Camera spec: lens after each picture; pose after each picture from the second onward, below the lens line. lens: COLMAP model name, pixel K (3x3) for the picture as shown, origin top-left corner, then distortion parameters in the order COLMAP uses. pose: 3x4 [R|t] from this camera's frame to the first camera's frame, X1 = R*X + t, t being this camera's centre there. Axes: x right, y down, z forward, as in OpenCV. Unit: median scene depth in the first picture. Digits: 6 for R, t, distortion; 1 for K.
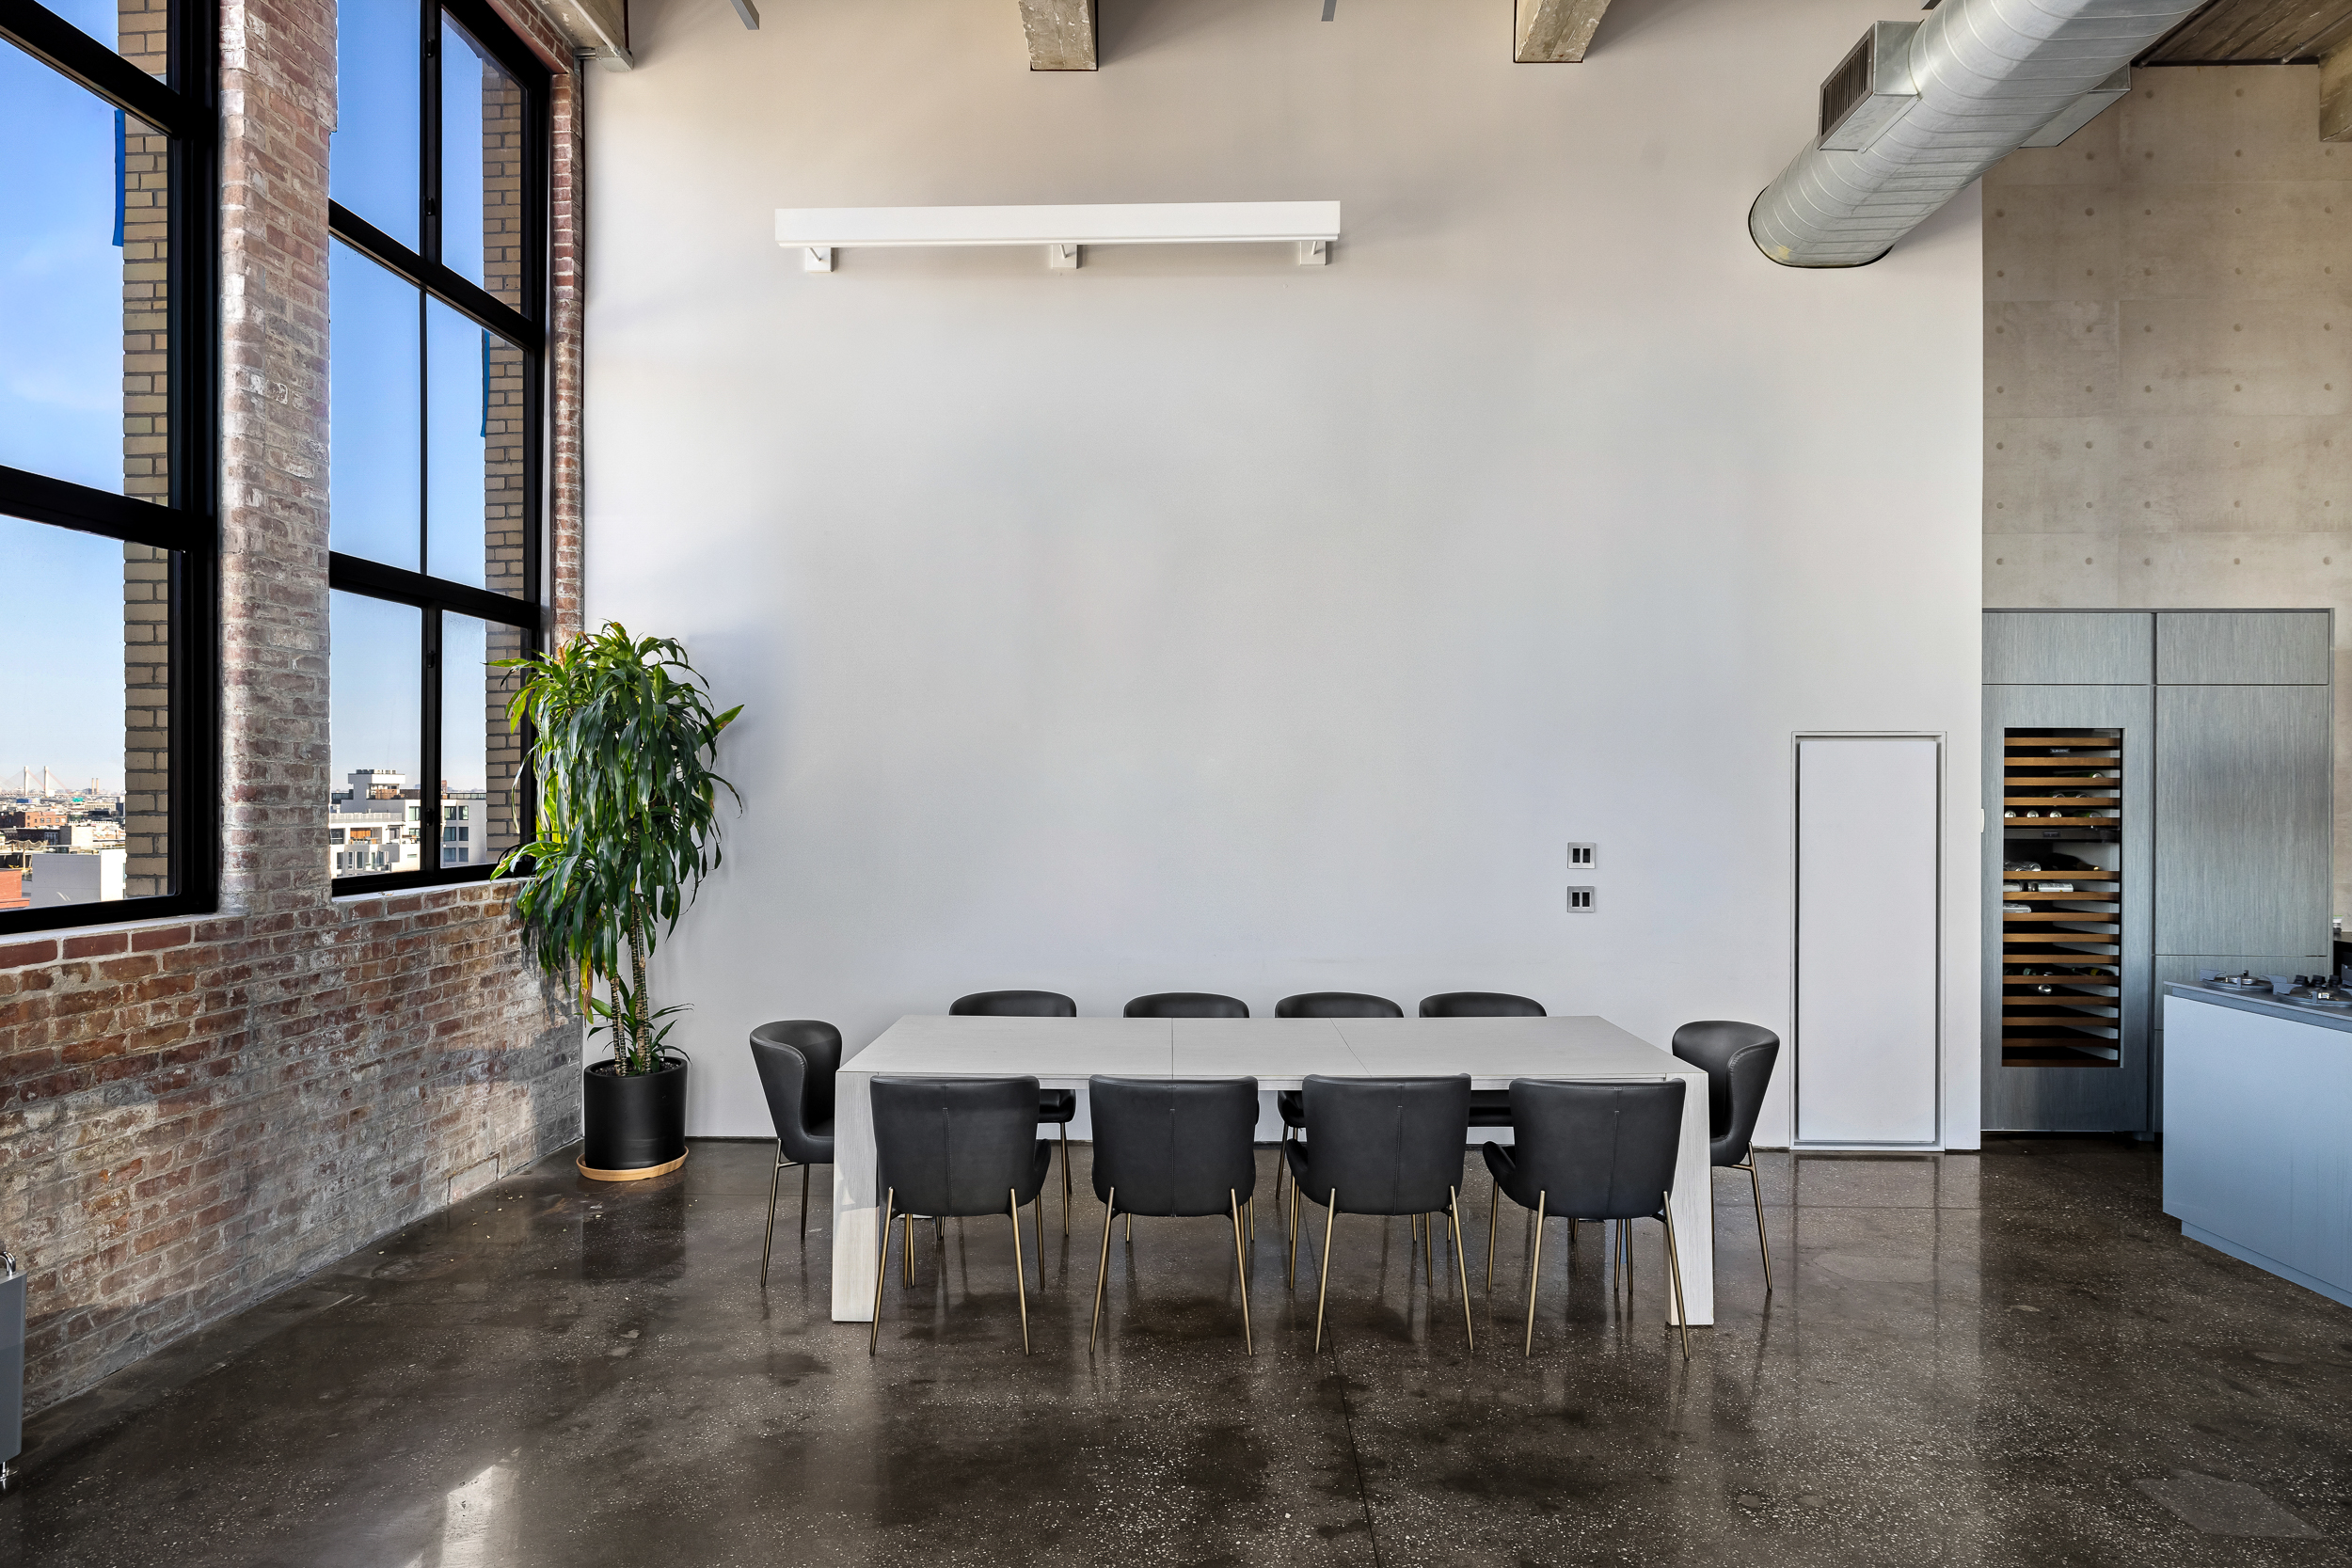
lens RADIAL K [[1309.1, 0, 1175.8], [0, 1309.1, 792.8], [0, 0, 1]] dist [-0.004715, 0.005154]
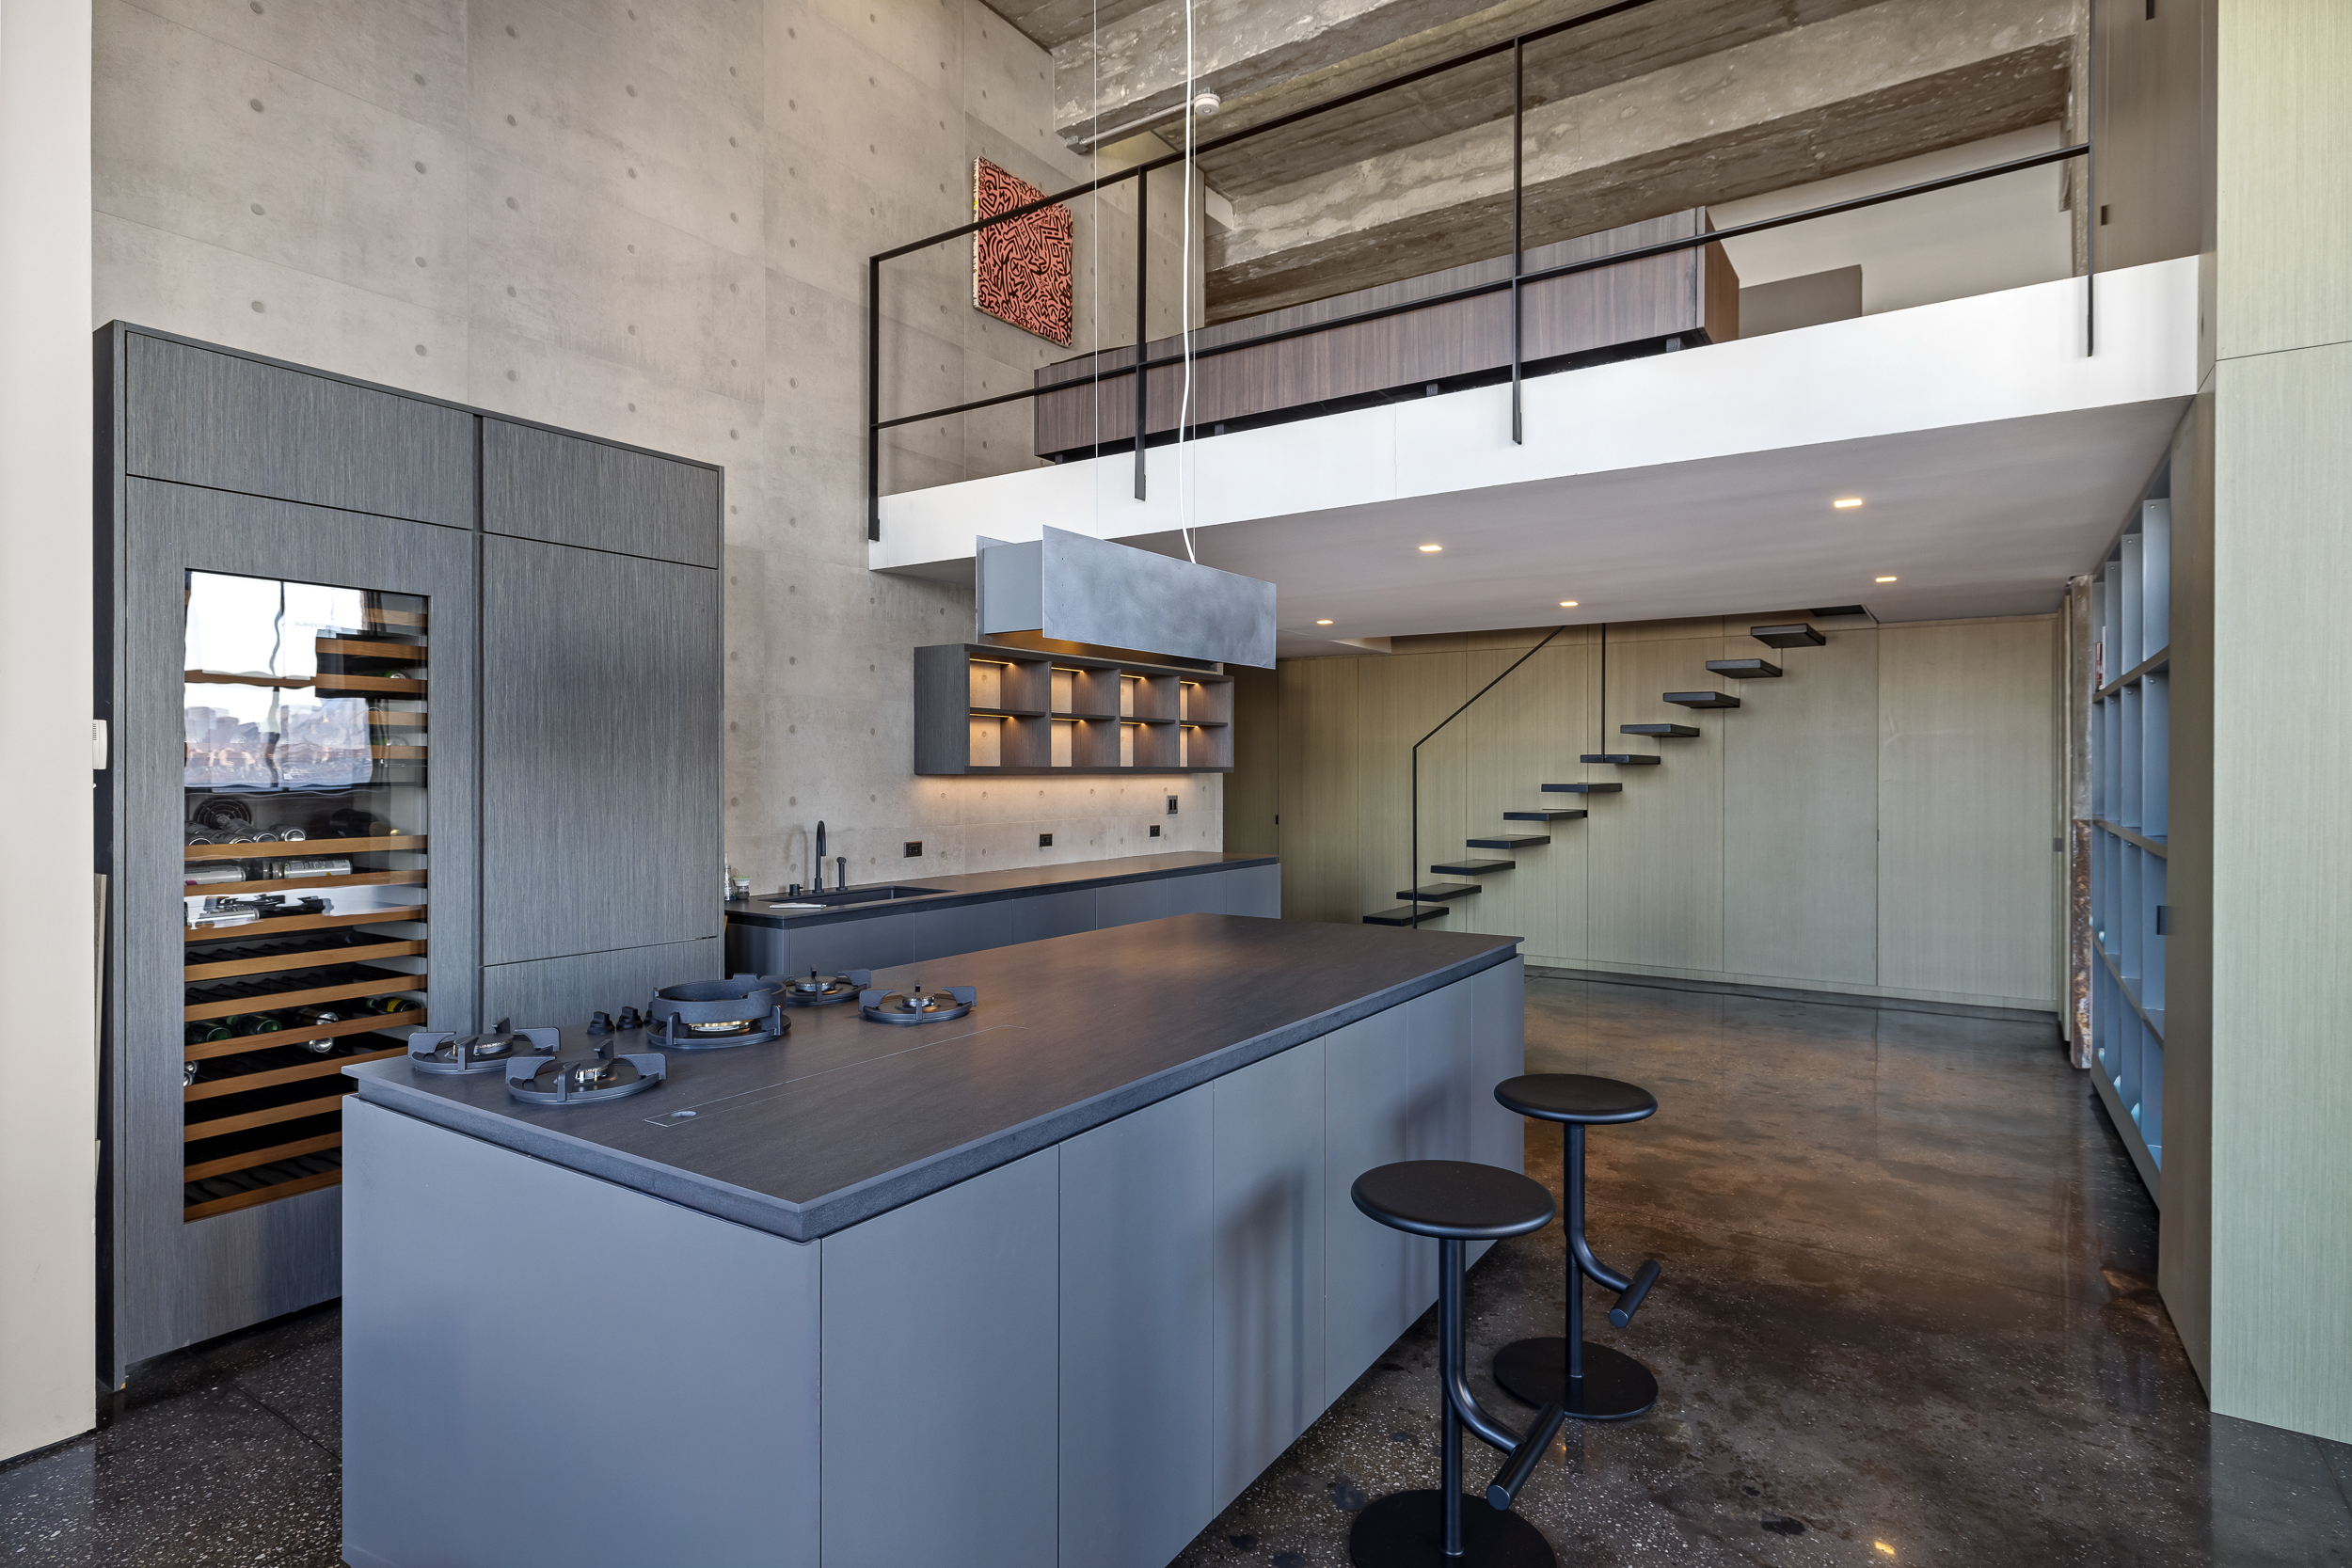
lens RADIAL K [[1211.7, 0, 1169.9], [0, 1211.7, 769.2], [0, 0, 1]] dist [-0.002693, 0.000562]
pose [[0.540293, -0.003096, 0.841471, 0.503642], [0.002781, 0.999994, 0.001893, 0.034031], [-0.841472, 0.001318, 0.540299, 0.473124]]
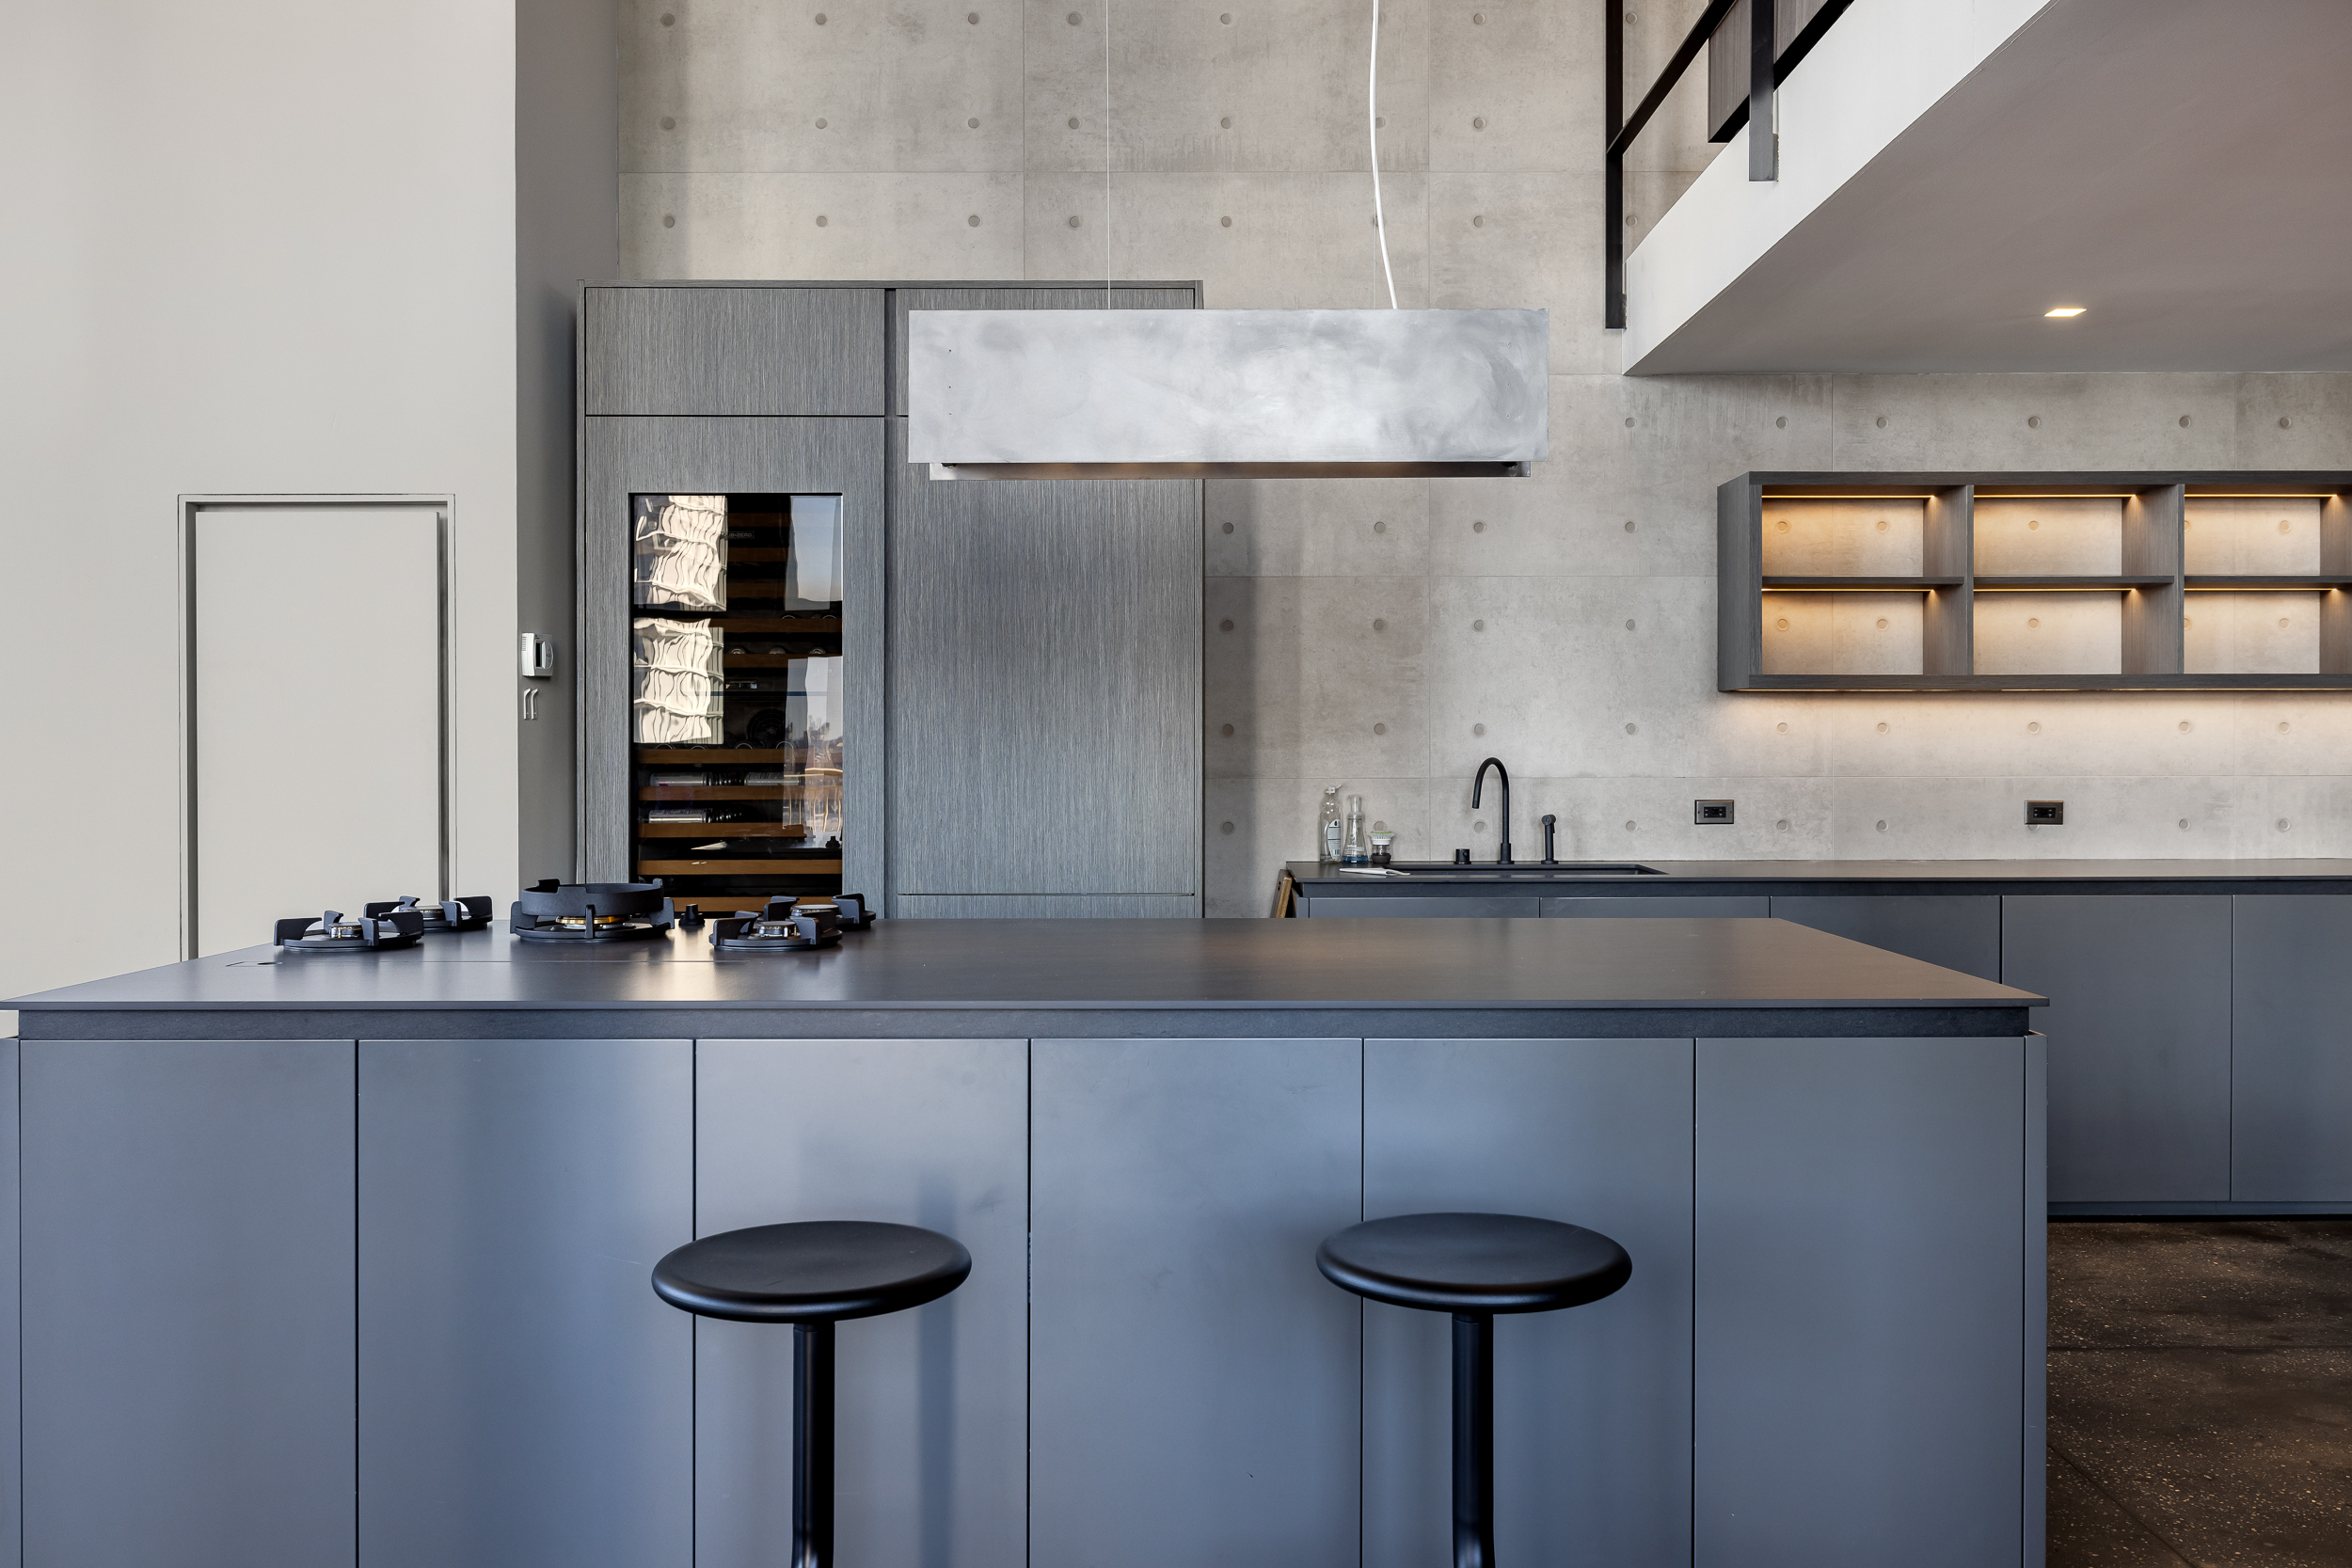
lens RADIAL K [[1894.2, 0, 1189.5], [0, 1894.2, 750.2], [0, 0, 1]] dist [-0.004577, 0.005478]
pose [[0.999686, -0.004955, 0.024558, 0.974934], [0.004813, 0.999971, 0.005844, 0.065182], [-0.024586, -0.005724, 0.999681, 0.205324]]
